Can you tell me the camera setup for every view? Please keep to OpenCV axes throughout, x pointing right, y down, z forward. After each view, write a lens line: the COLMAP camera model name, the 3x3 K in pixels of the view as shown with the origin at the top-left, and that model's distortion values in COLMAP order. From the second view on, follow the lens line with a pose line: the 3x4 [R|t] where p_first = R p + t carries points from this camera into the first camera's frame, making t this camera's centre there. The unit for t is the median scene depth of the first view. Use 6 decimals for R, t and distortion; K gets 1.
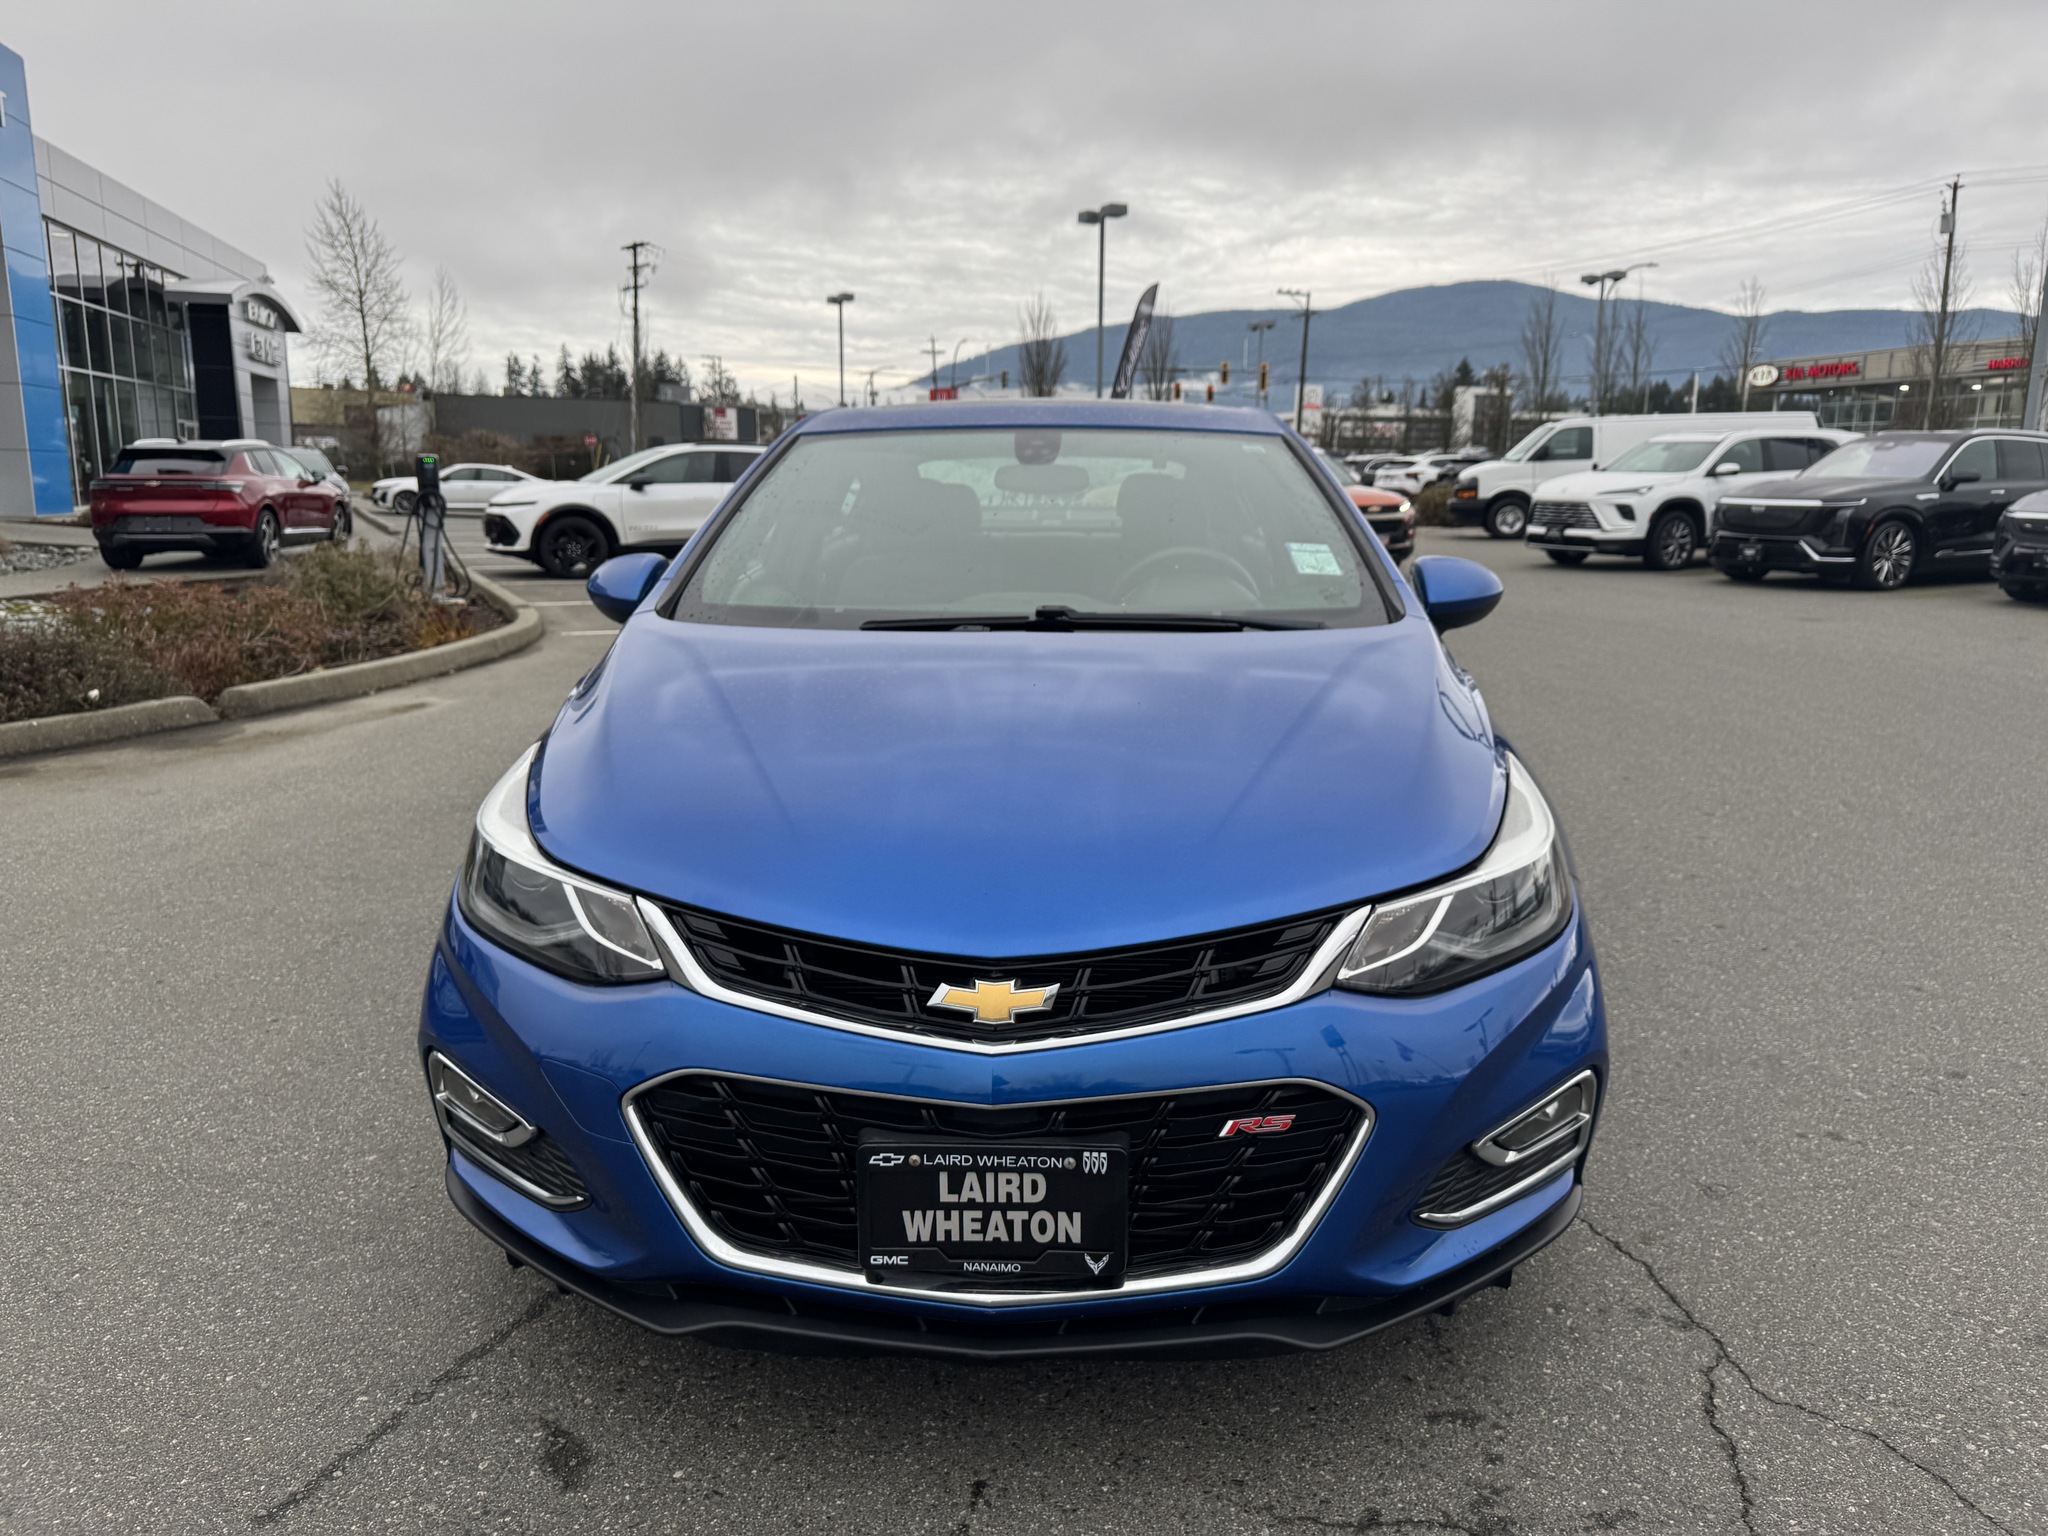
lens RADIAL K [[1449.3, 0, 1023.8], [0, 1449.3, 771.5], [0, 0, 1]] dist [0.007581, -0.012599]
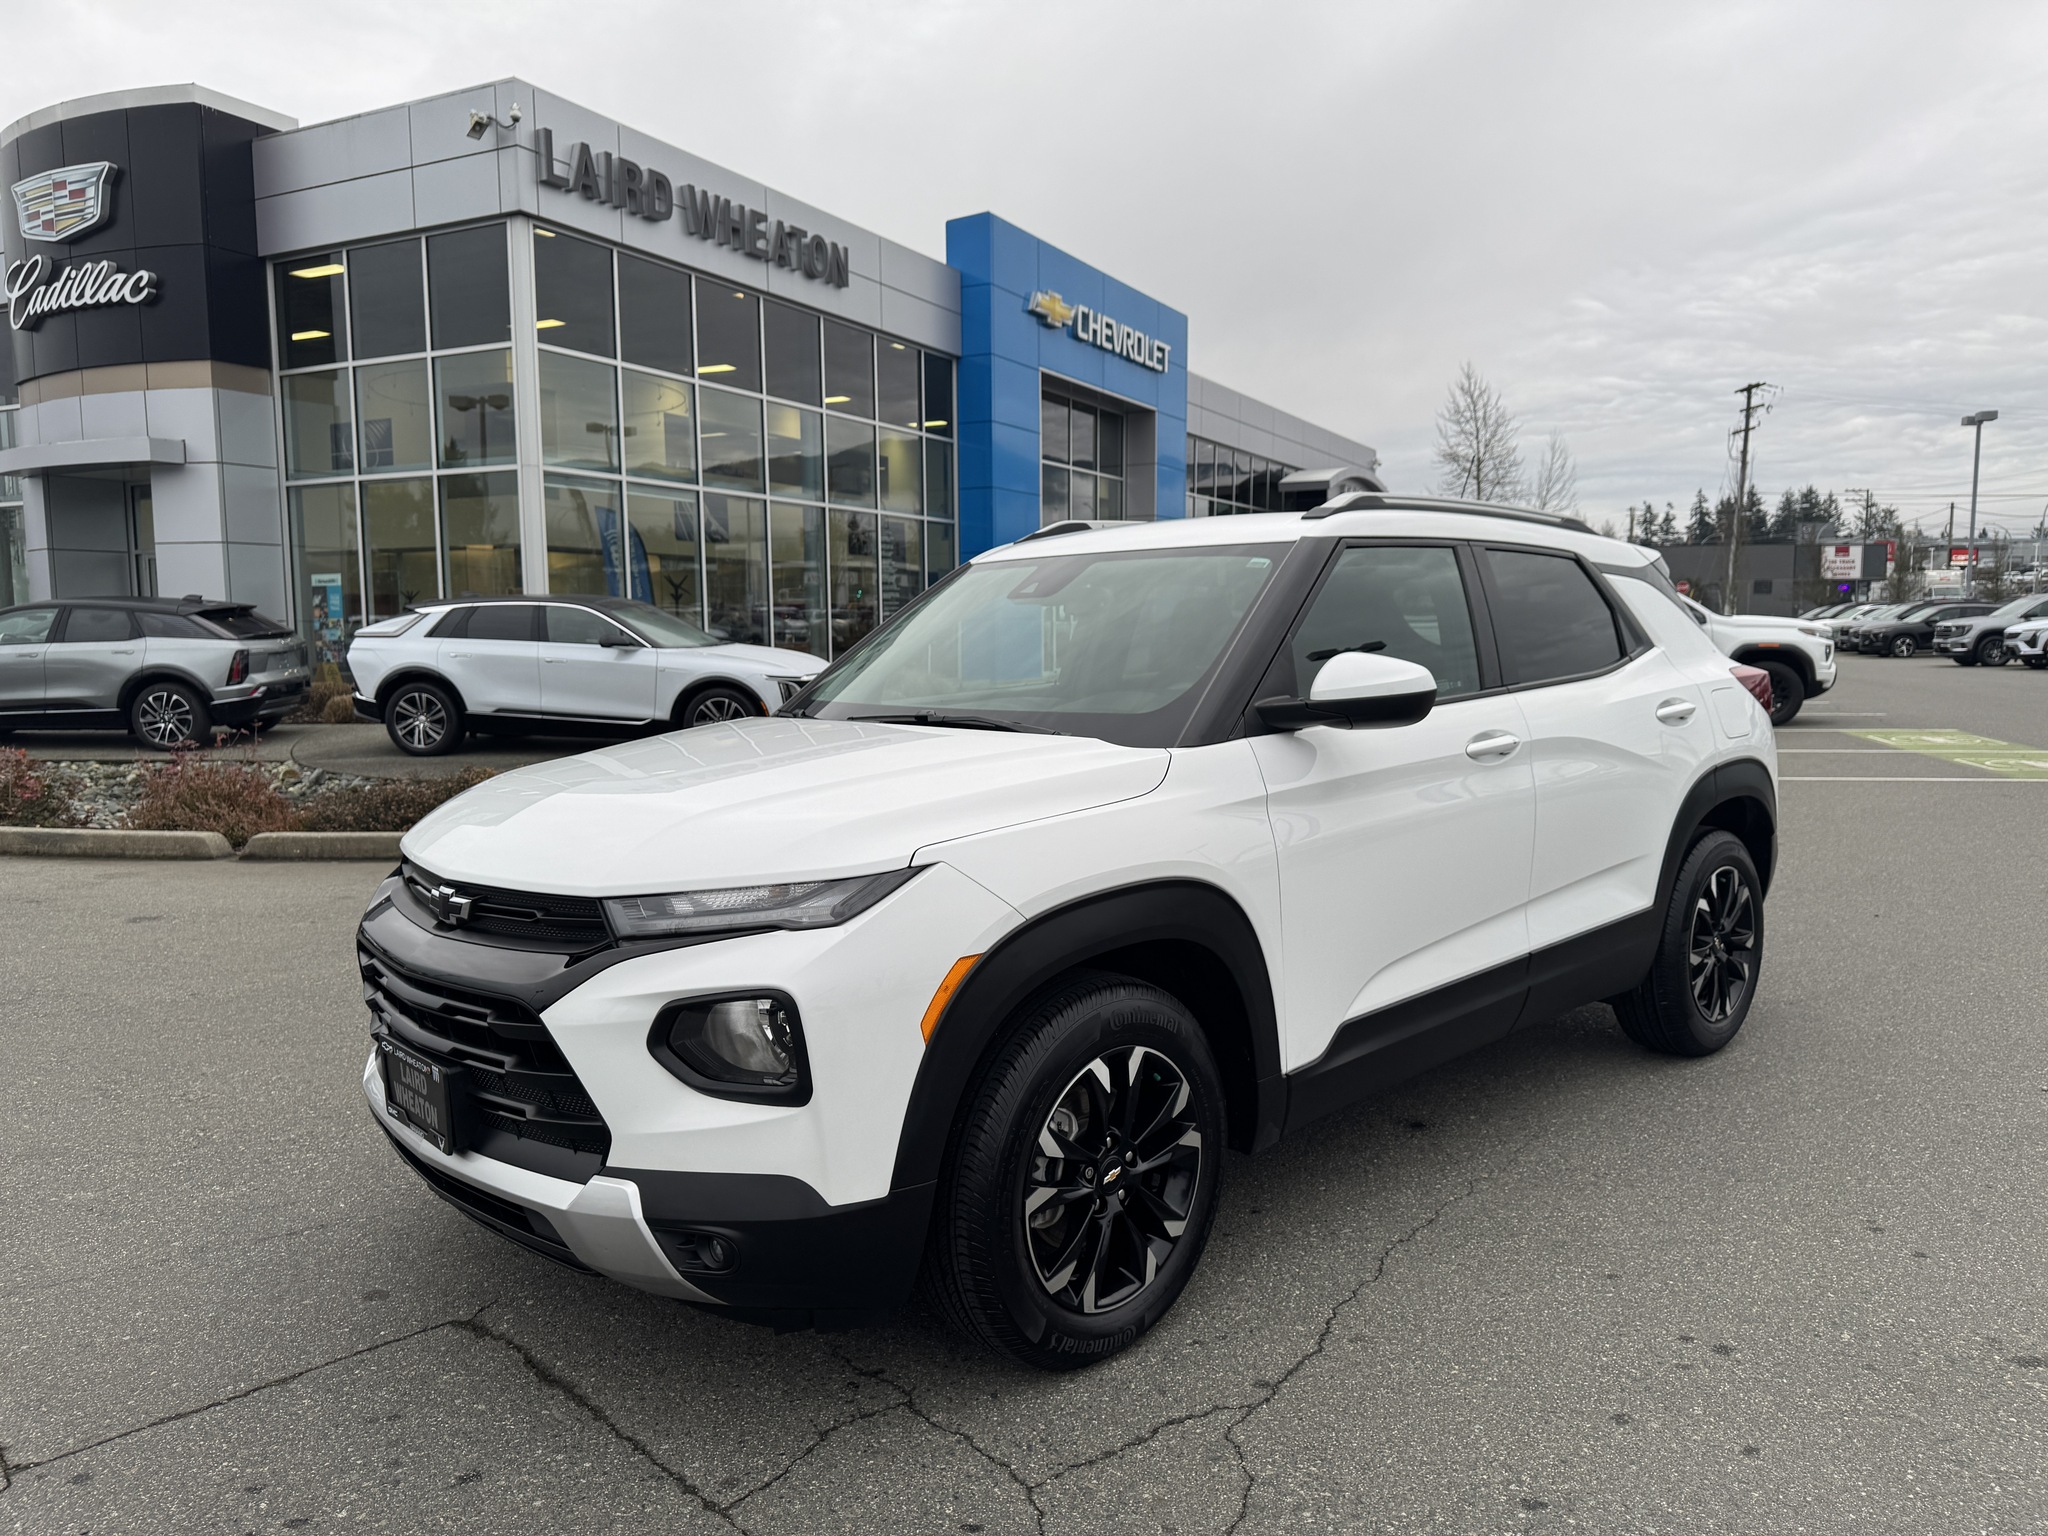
lens RADIAL K [[1442.4, 0, 1032.2], [0, 1442.4, 782.8], [0, 0, 1]] dist [0.016504, -0.020340]
pose [[0.746418, 0.053763, -0.663302, 0.122909], [-0.114379, 0.992263, -0.048285, -0.002671], [0.655574, 0.111909, 0.746793, -0.005867]]
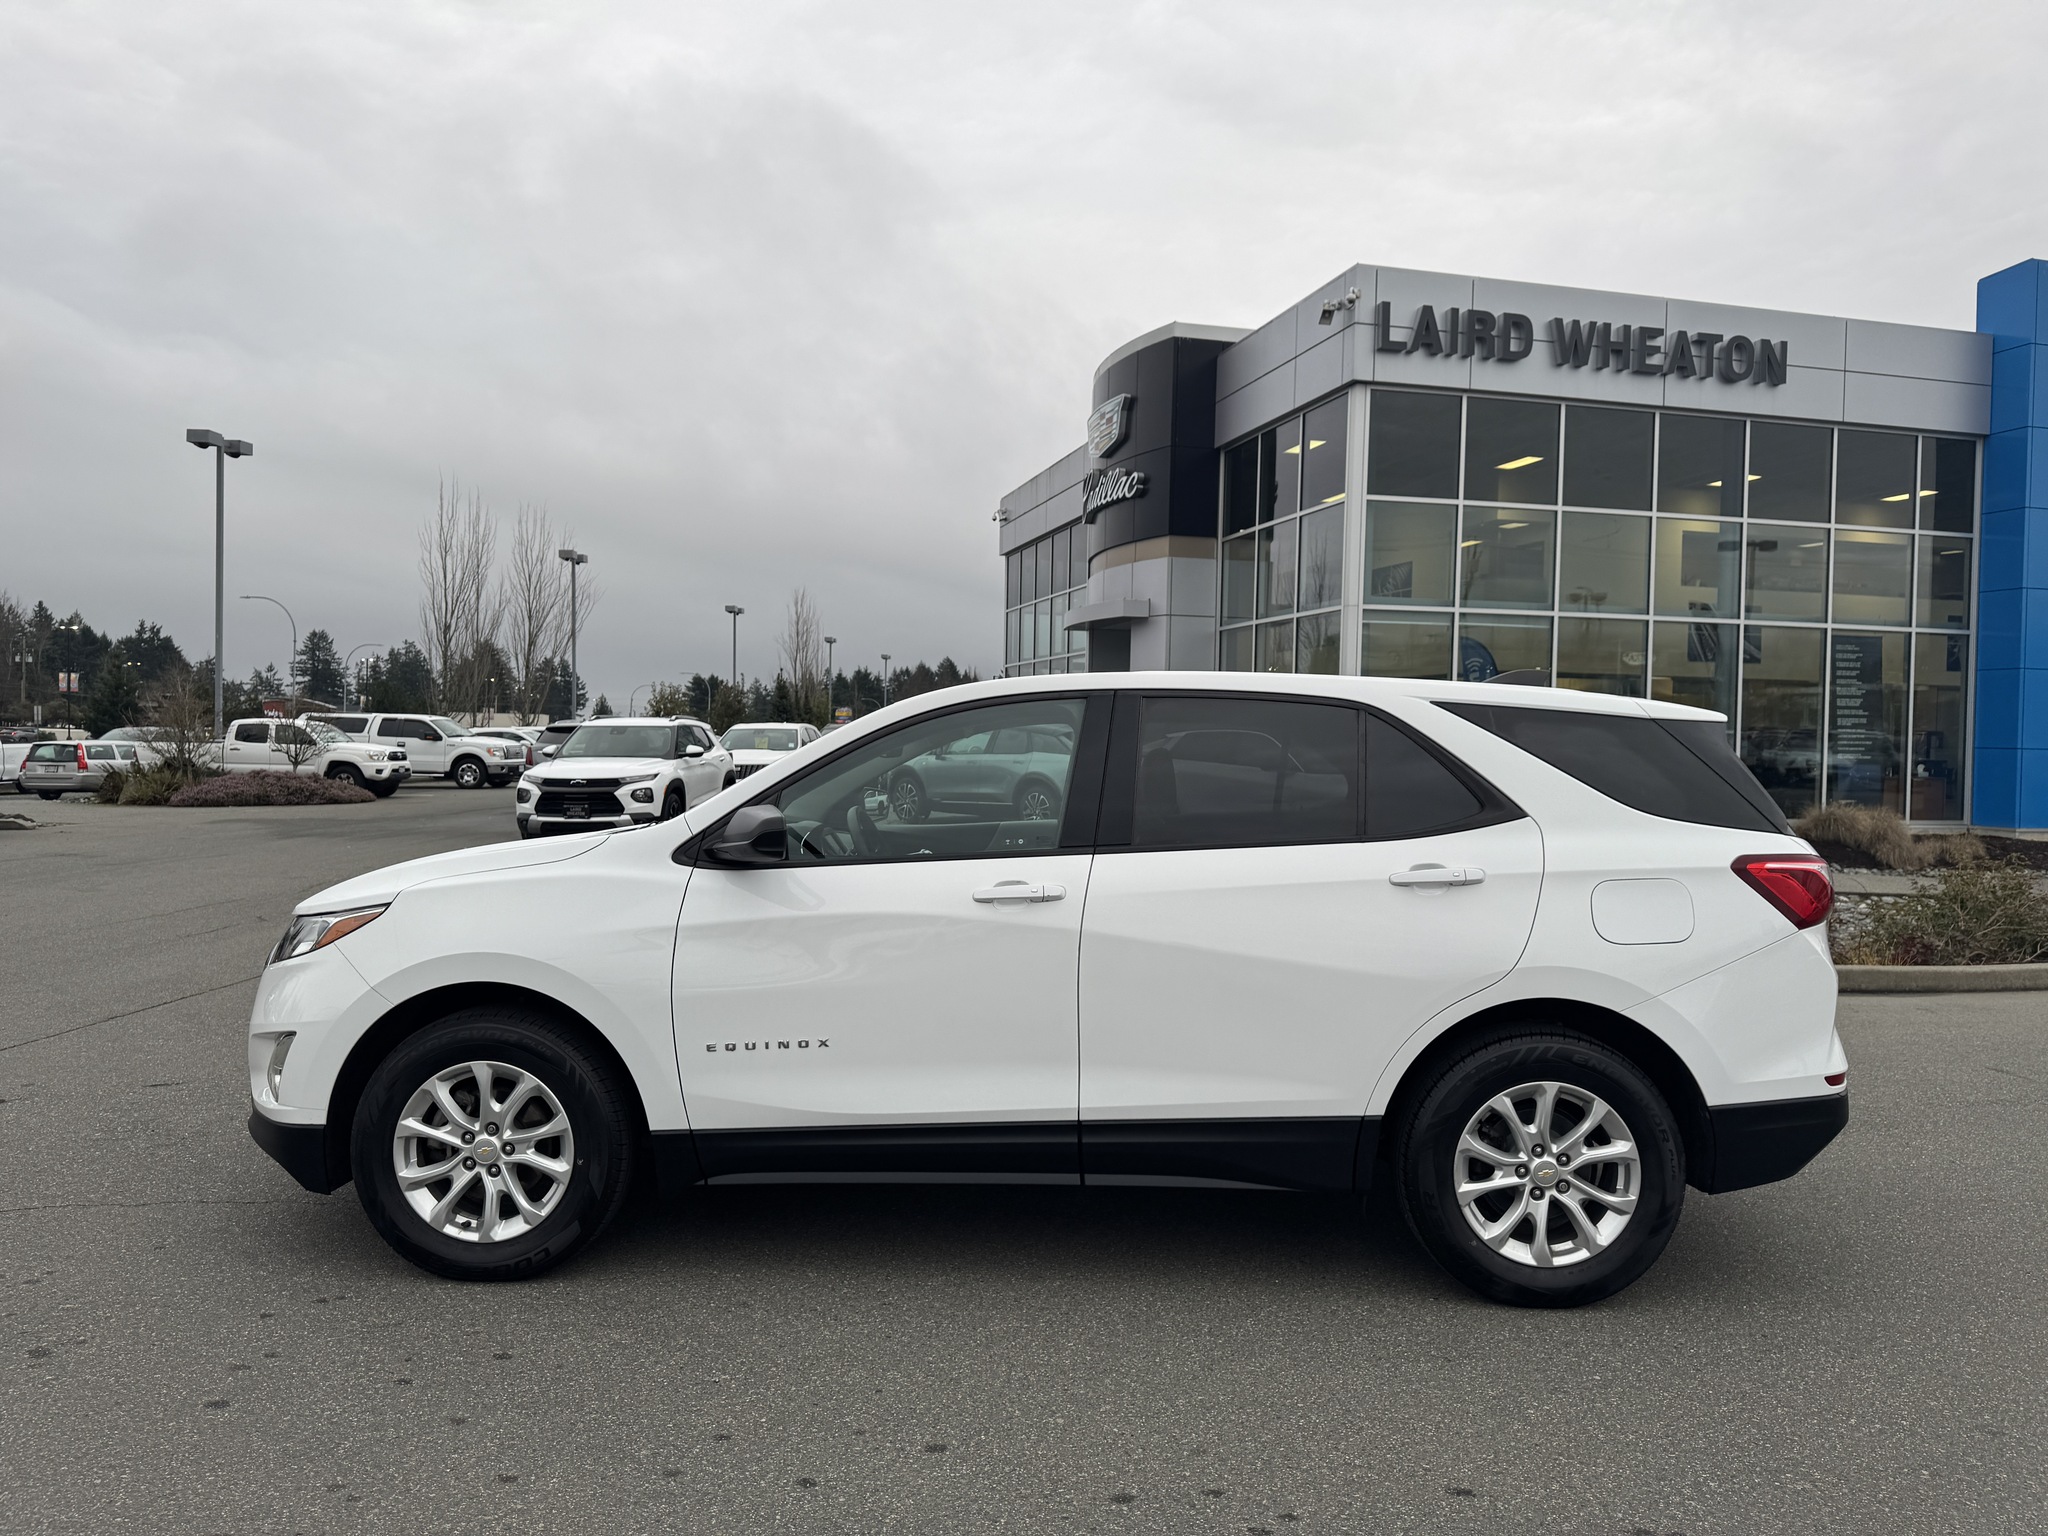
lens RADIAL K [[1422.2, 0, 1026.5], [0, 1422.2, 800.9], [0, 0, 1]] dist [0.035636, -0.044411]
pose [[0.003334, 0.029852, -0.999549, 0.276390], [-0.212865, 0.976667, 0.028458, -0.061126], [0.977076, 0.212674, 0.009611, 0.264048]]
